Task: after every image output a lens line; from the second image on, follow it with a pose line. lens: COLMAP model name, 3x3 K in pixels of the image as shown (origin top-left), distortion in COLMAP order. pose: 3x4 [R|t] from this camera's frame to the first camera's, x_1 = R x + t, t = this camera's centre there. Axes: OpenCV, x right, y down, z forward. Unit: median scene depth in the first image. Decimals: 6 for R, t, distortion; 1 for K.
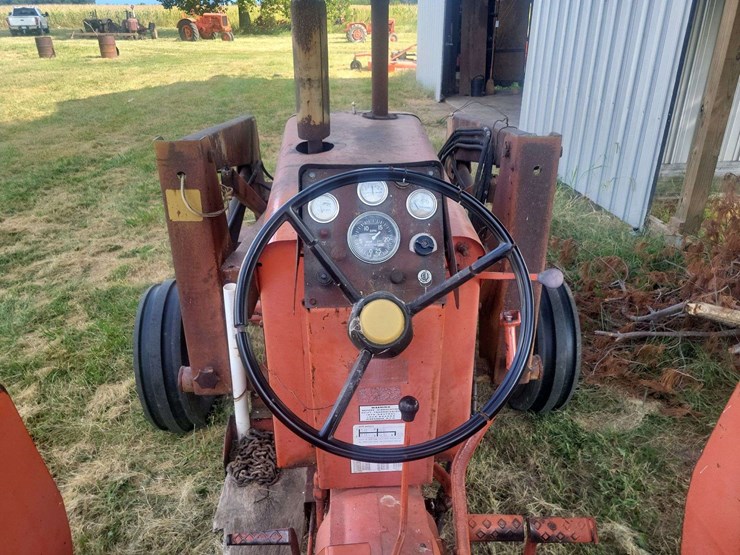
lens RADIAL K [[559.1, 0, 372.6], [0, 559.1, 278.9], [0, 0, 1]] dist [0.048884, -0.029363]
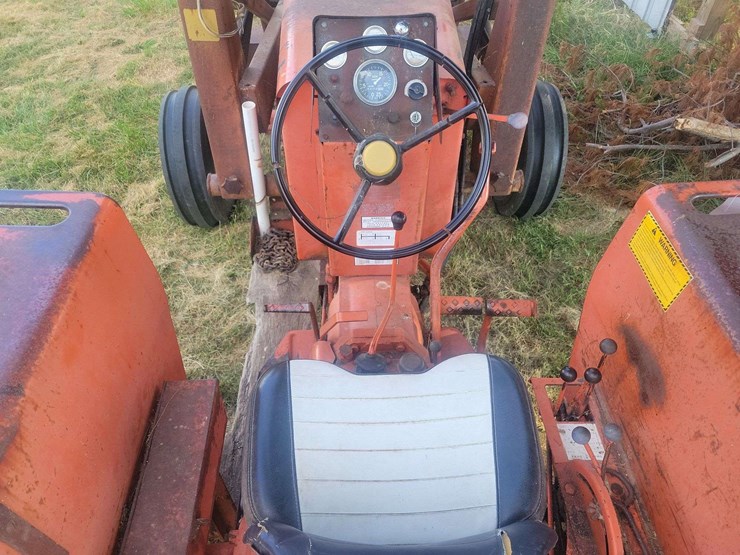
lens RADIAL K [[559.1, 0, 372.6], [0, 559.1, 278.9], [0, 0, 1]] dist [0.048884, -0.029363]
pose [[0.999696, 0.024369, -0.003878, 0.004961], [-0.021474, 0.936586, 0.349779, -0.044290], [0.012156, -0.349589, 0.936824, -0.125783]]
